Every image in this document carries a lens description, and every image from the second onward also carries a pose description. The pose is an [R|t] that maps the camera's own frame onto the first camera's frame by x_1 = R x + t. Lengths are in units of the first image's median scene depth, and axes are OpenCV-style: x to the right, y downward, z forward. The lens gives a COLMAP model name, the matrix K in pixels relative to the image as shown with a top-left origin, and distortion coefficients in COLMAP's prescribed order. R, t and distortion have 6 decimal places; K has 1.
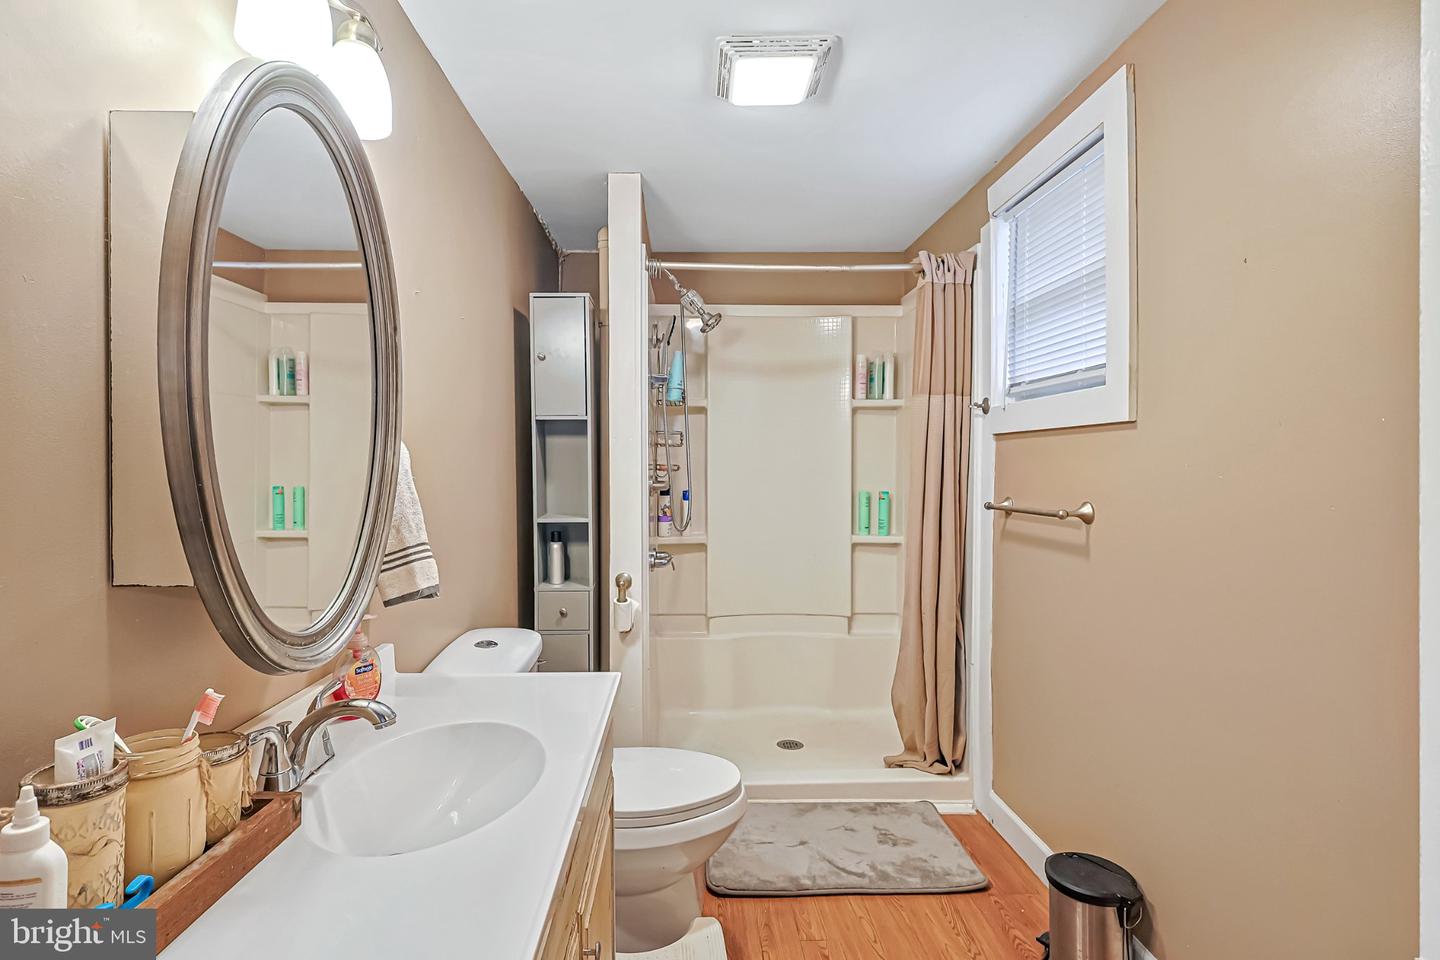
lens RADIAL K [[723.3, 0, 730.2], [0, 723.3, 473.4], [0, 0, 1]] dist [-0.000419, 0.000603]
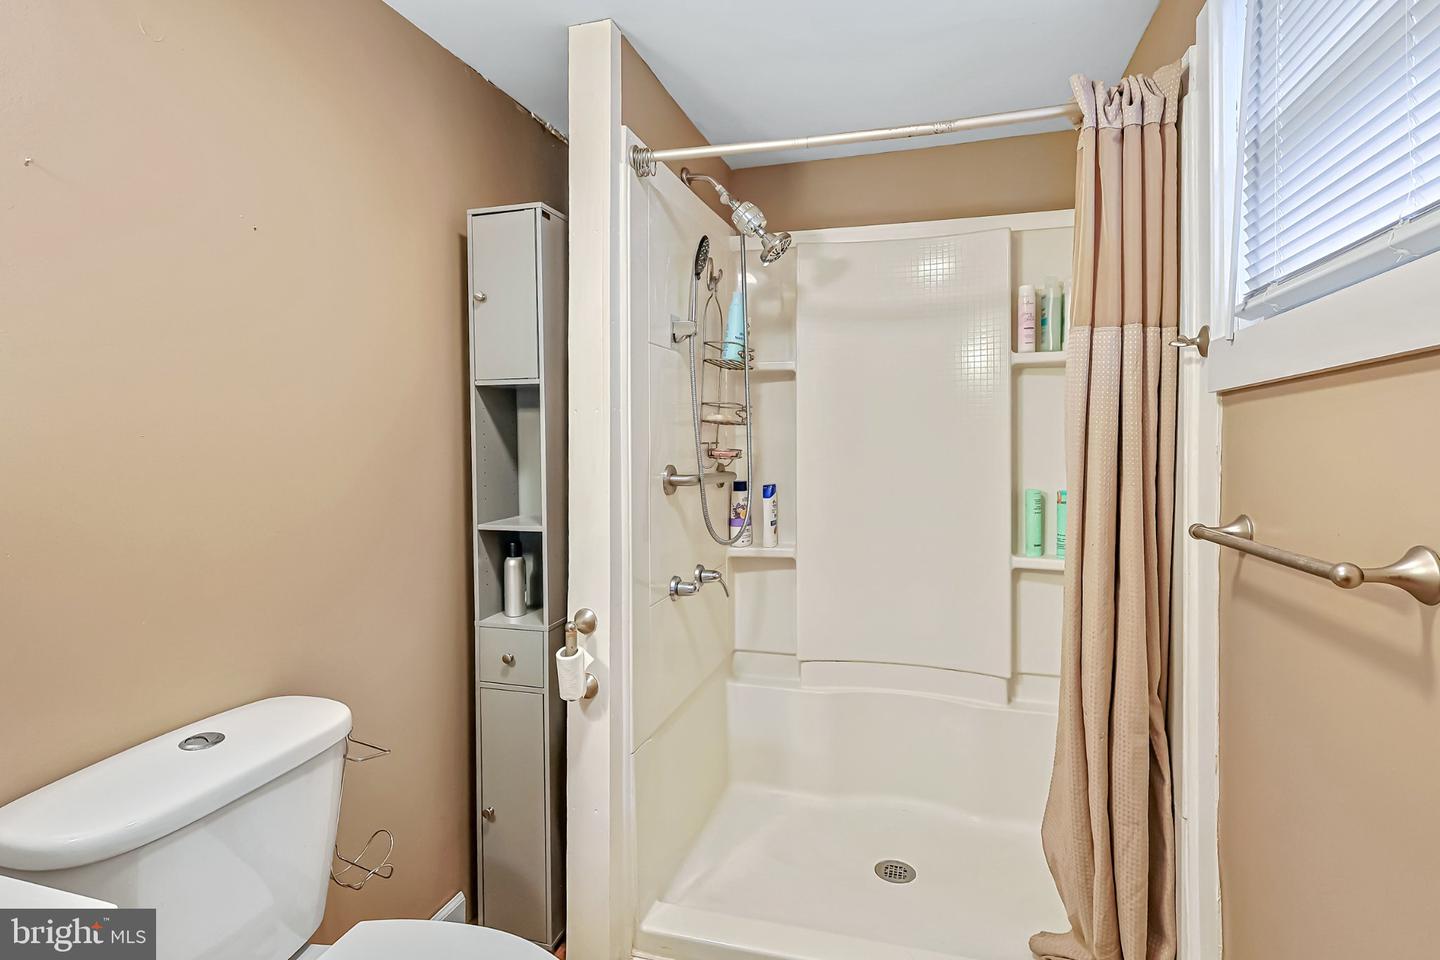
lens RADIAL K [[756.3, 0, 722.3], [0, 756.3, 444.2], [0, 0, 1]] dist [0.004089, 0.001651]
pose [[0.948552, 0.001114, -0.316619, 0.185169], [-0.007258, 0.999808, -0.018227, -0.004149], [0.316538, 0.019587, 0.948378, 0.343155]]
